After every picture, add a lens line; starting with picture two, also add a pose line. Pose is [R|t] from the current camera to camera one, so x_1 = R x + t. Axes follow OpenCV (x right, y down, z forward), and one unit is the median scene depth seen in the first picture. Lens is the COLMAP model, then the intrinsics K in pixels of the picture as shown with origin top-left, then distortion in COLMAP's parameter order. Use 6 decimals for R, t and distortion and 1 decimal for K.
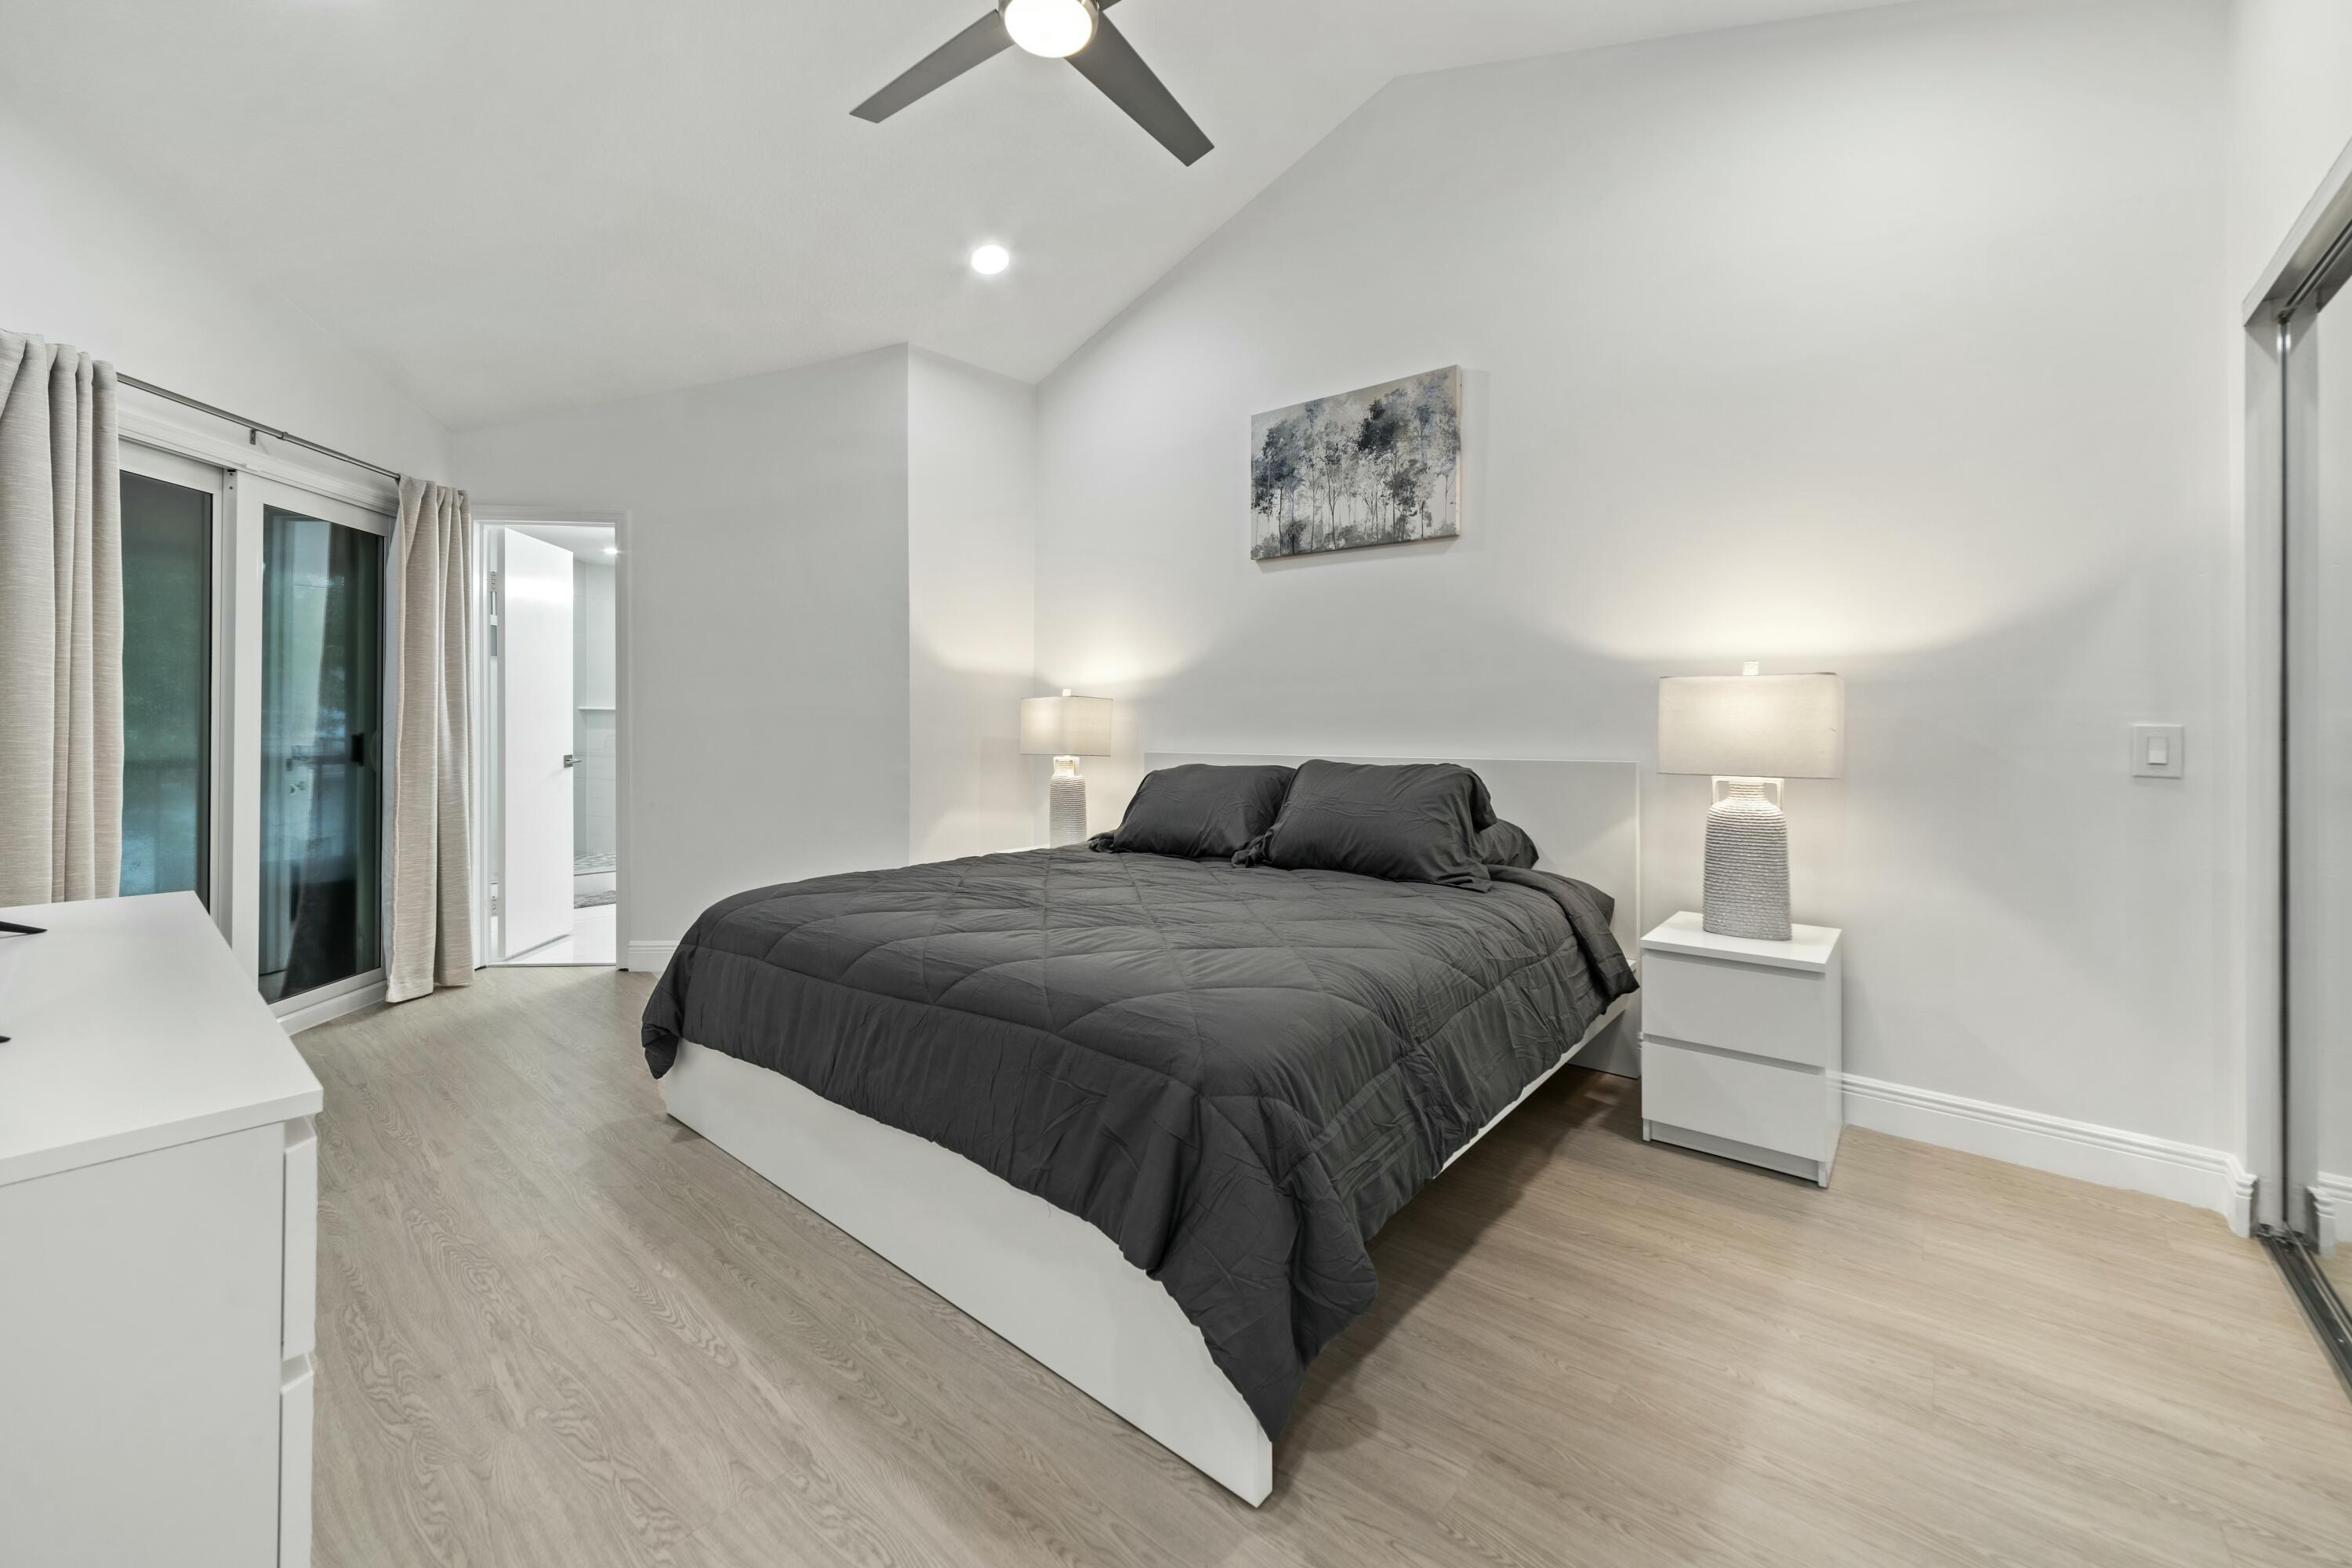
lens RADIAL K [[922.7, 0, 1186.6], [0, 922.7, 738.9], [0, 0, 1]] dist [0.000081, 0.000136]
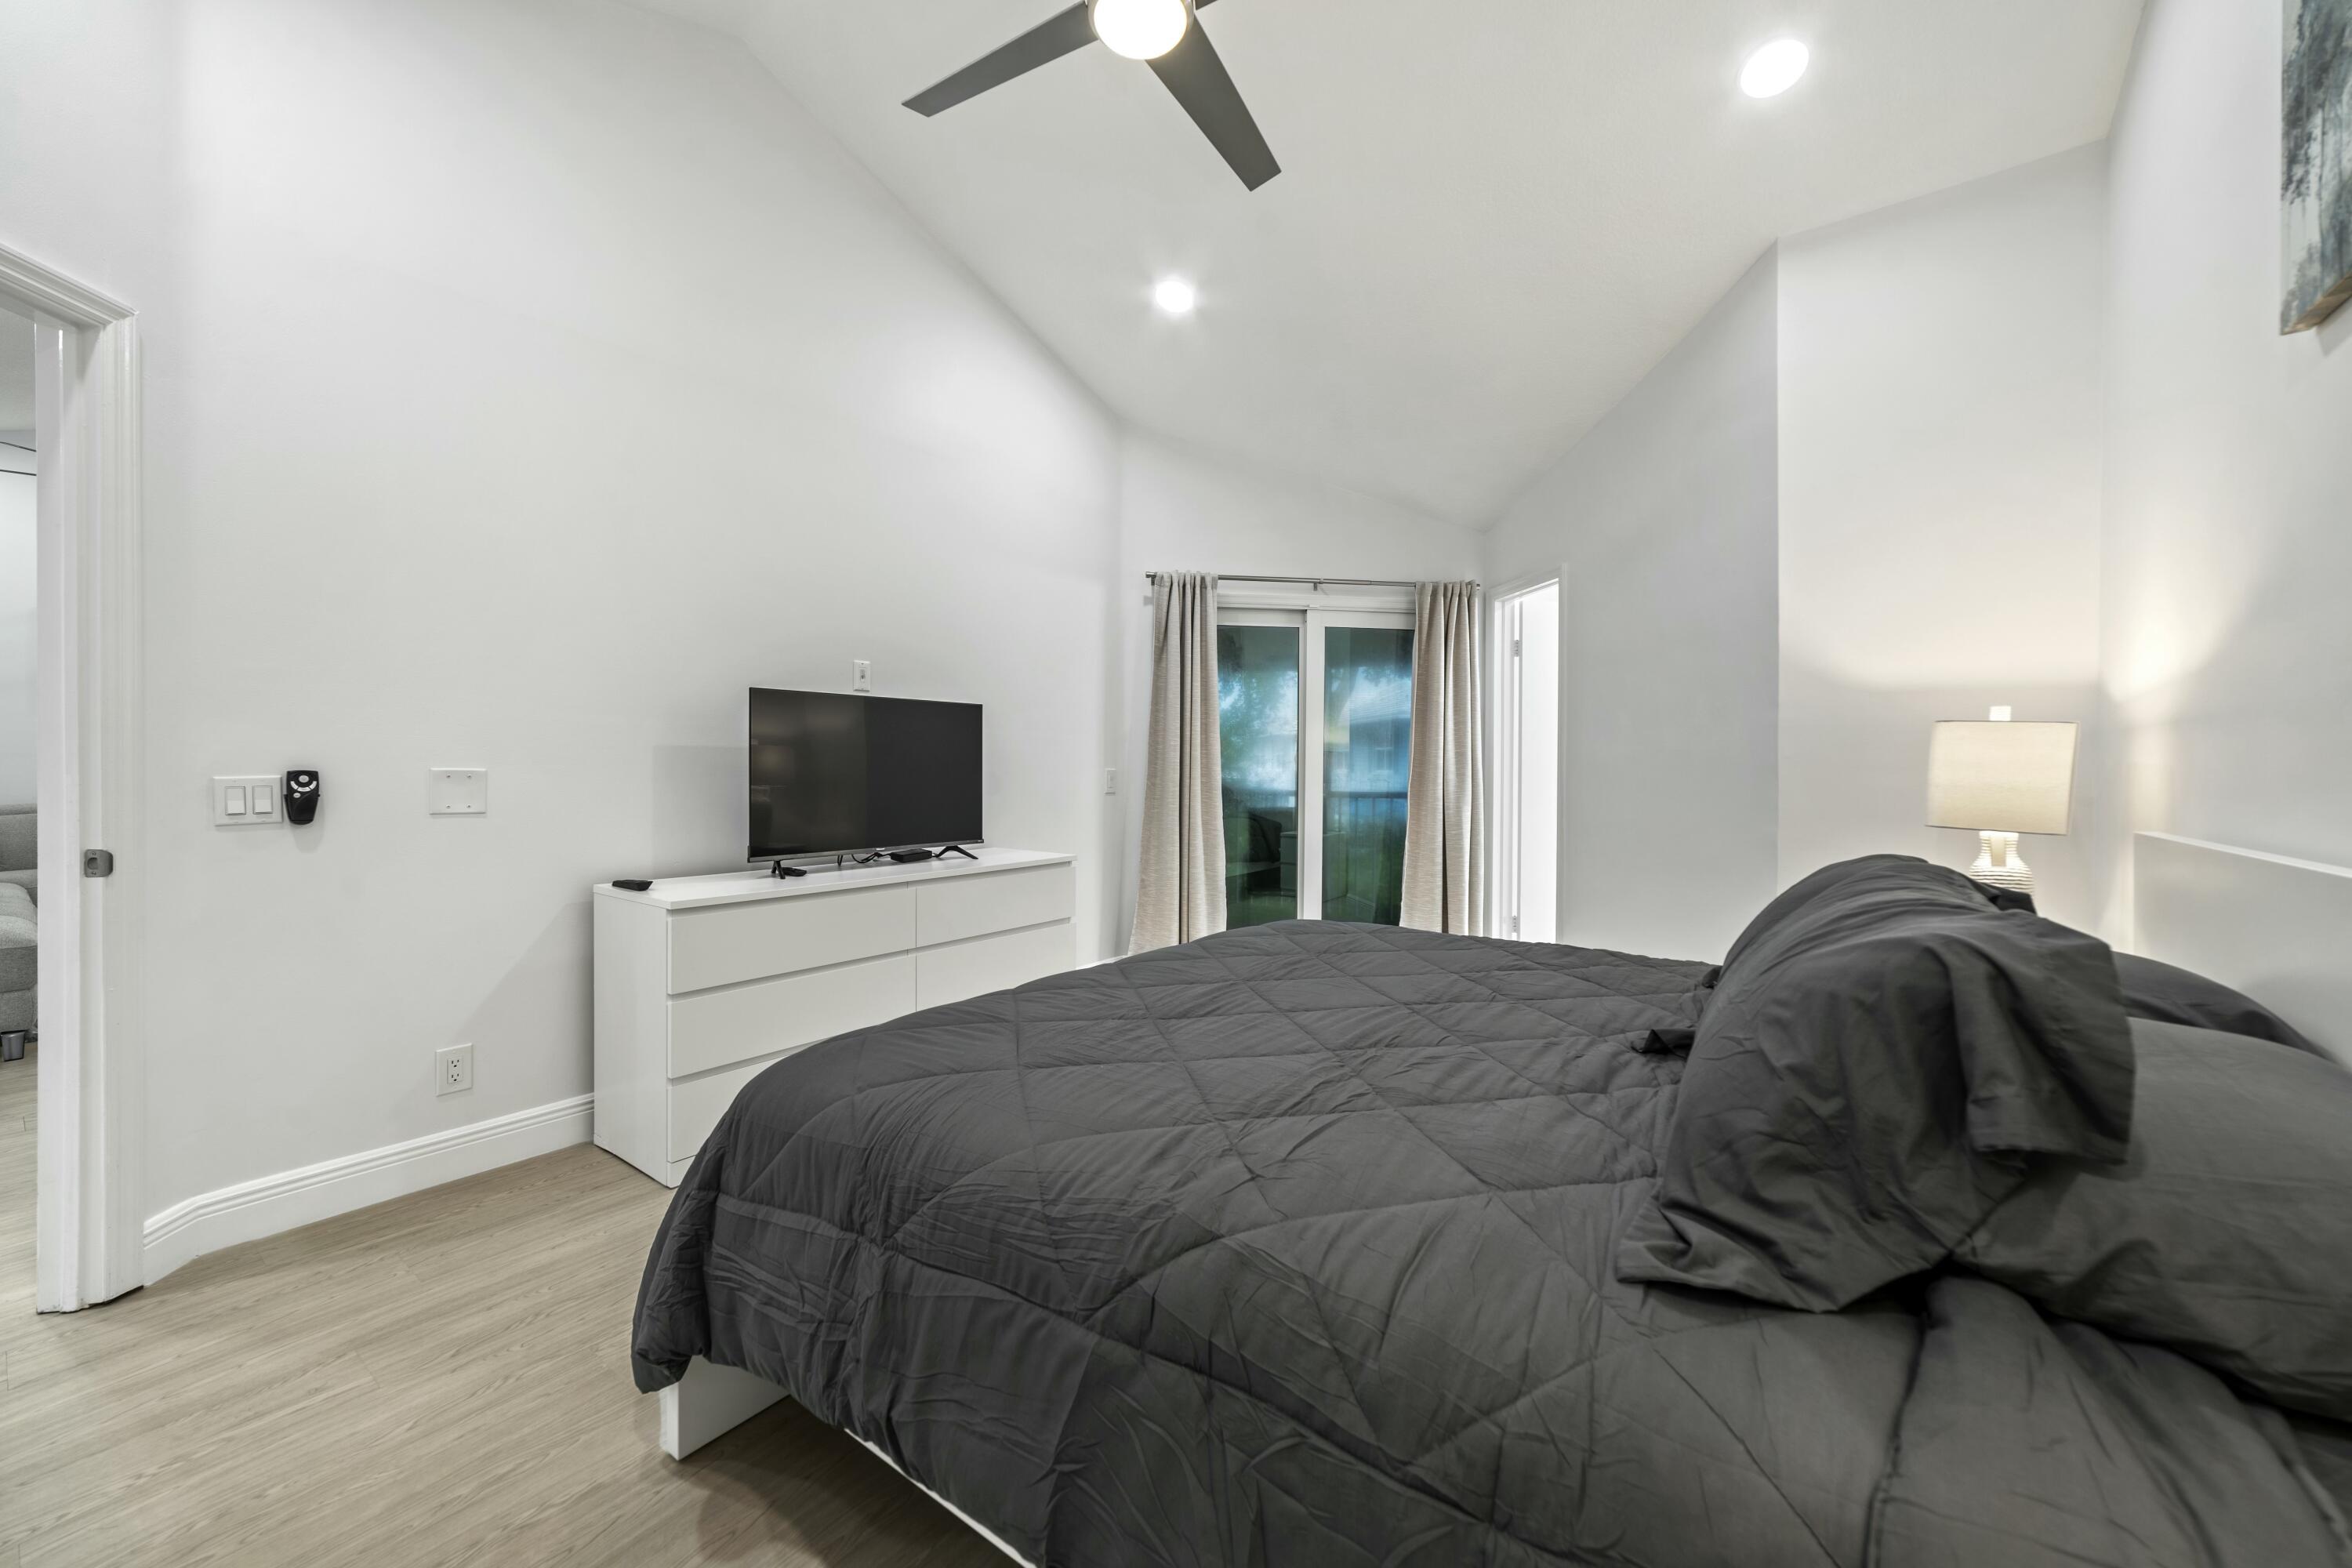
lens RADIAL K [[918.9, 0, 1176.0], [0, 918.9, 784.0], [0, 0, 1]] dist [0.000295, 0.000084]
pose [[0.051847, 0.019768, -0.998459, 0.550753], [-0.016448, 0.999685, 0.018938, -0.016778], [0.998520, 0.015441, 0.052156, 0.691895]]
